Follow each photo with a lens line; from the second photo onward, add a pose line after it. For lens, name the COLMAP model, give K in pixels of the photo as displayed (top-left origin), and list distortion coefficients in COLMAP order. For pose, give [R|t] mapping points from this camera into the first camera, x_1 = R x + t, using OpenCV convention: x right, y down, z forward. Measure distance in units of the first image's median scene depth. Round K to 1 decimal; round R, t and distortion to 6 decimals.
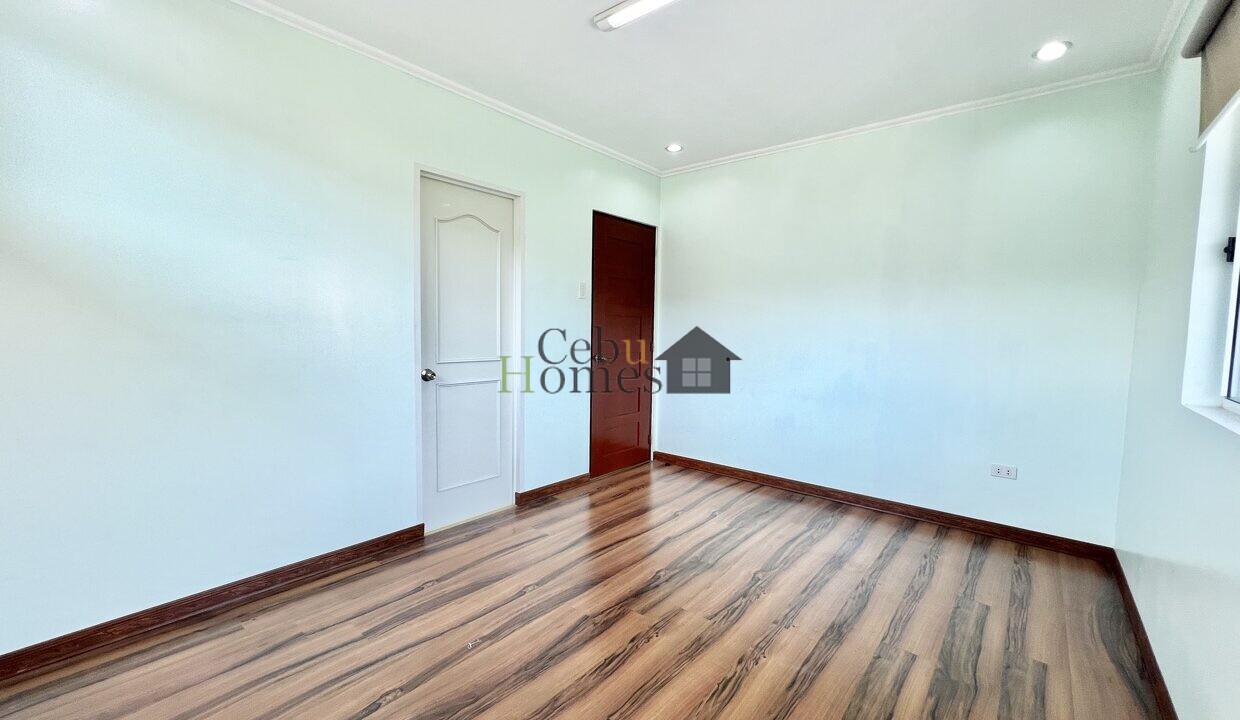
lens RADIAL K [[521.5, 0, 619.0], [0, 521.5, 308.8], [0, 0, 1]] dist [-0.001502, 0.000097]
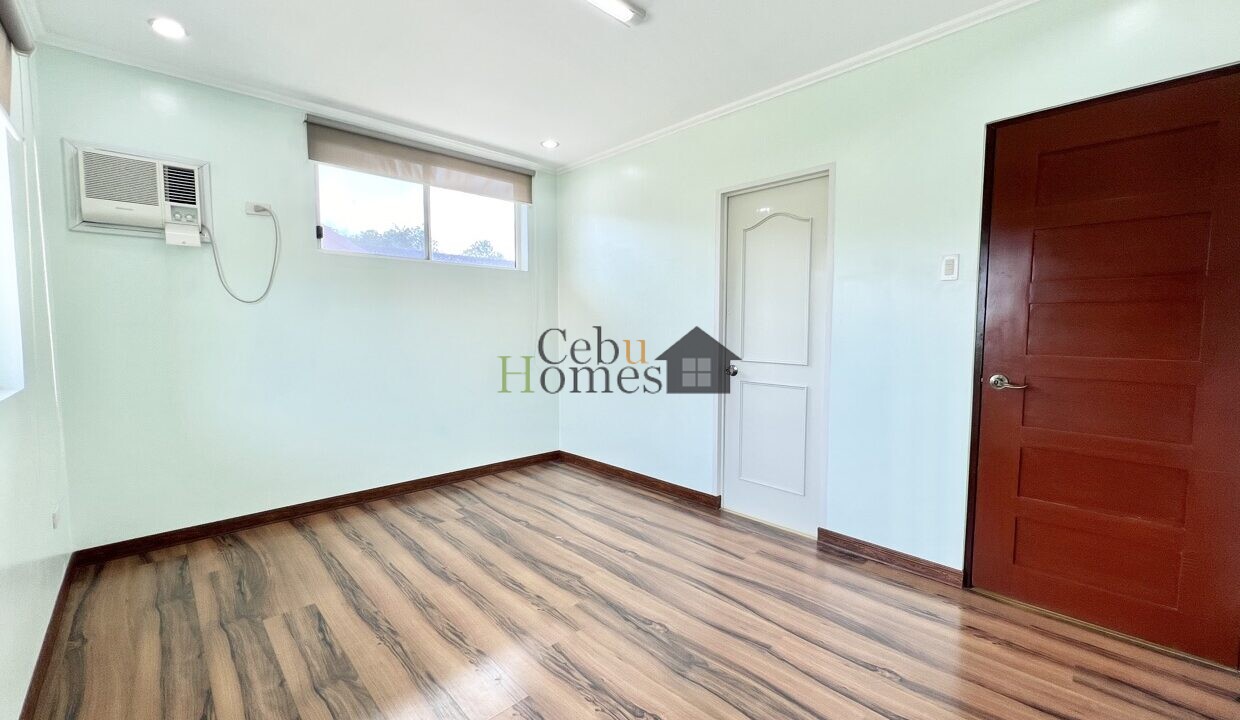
lens RADIAL K [[493.6, 0, 620.0], [0, 493.6, 360.0], [0, 0, 1]] dist [-0.007280, -0.000063]
pose [[-0.129306, 0.048256, -0.990430, 0.825721], [0.025871, 0.998639, 0.045279, 0.047692], [0.991267, -0.019769, -0.130379, 1.031727]]
